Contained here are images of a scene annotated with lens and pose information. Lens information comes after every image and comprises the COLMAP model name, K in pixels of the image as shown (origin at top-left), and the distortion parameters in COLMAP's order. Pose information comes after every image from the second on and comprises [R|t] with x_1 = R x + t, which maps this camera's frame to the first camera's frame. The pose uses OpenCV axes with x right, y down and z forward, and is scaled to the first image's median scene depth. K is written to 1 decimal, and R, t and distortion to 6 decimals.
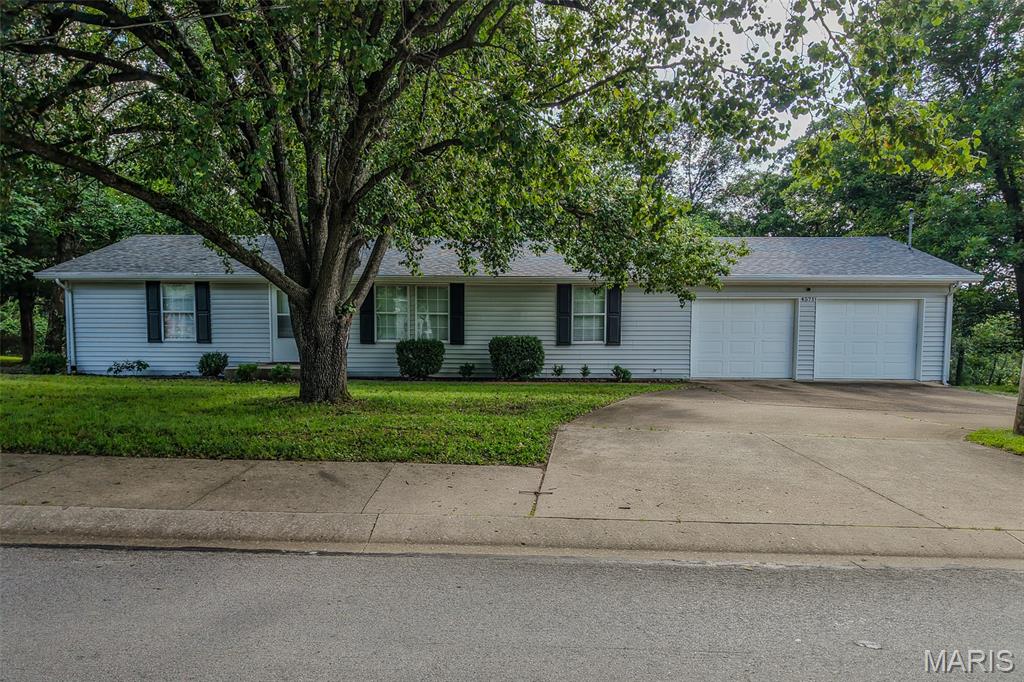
lens RADIAL K [[696.9, 0, 512.0], [0, 696.9, 341.0], [0, 0, 1]] dist [0.007399, -0.009411]
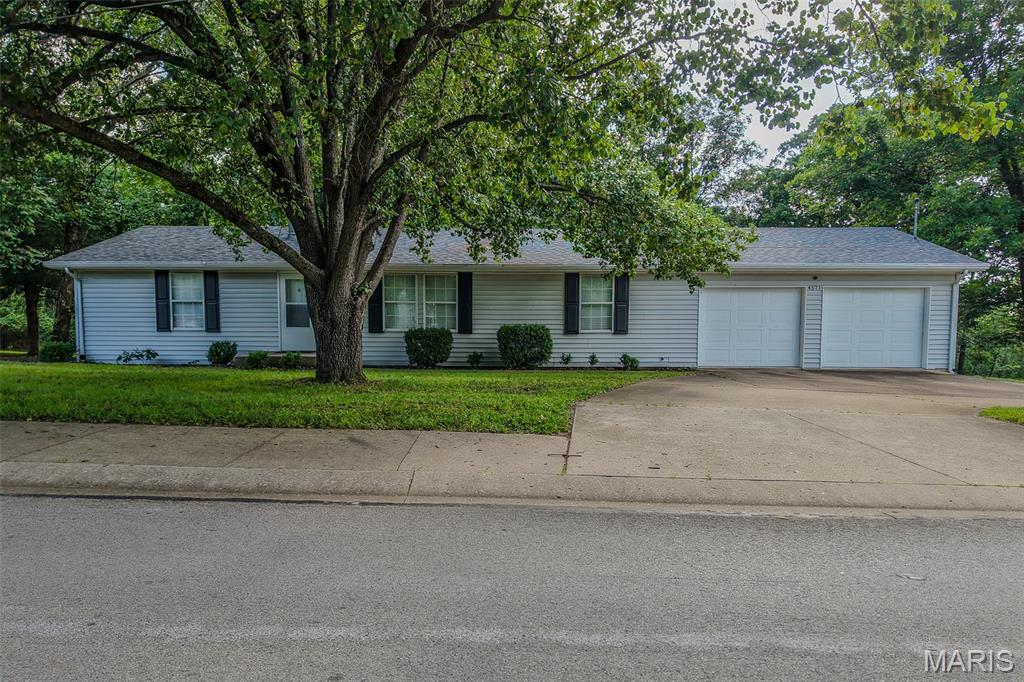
lens RADIAL K [[696.9, 0, 512.0], [0, 696.9, 341.0], [0, 0, 1]] dist [0.007399, -0.009411]
pose [[0.999999, -0.000757, 0.000886, -0.023434], [0.000755, 0.999997, 0.002354, 0.026493], [-0.000888, -0.002353, 0.999997, -0.007225]]
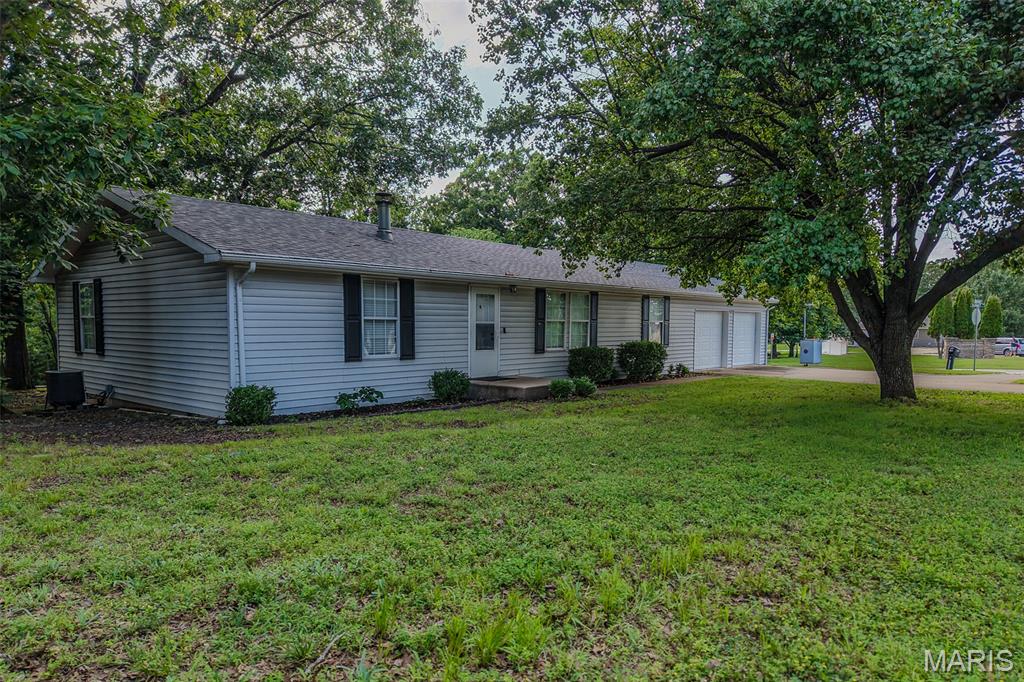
lens RADIAL K [[696.9, 0, 512.0], [0, 696.9, 341.0], [0, 0, 1]] dist [0.007399, -0.009411]
pose [[0.603461, -0.019759, 0.797148, -1.881816], [0.054568, 0.998373, -0.016563, 0.003491], [-0.795523, 0.053494, 0.603557, 0.848688]]
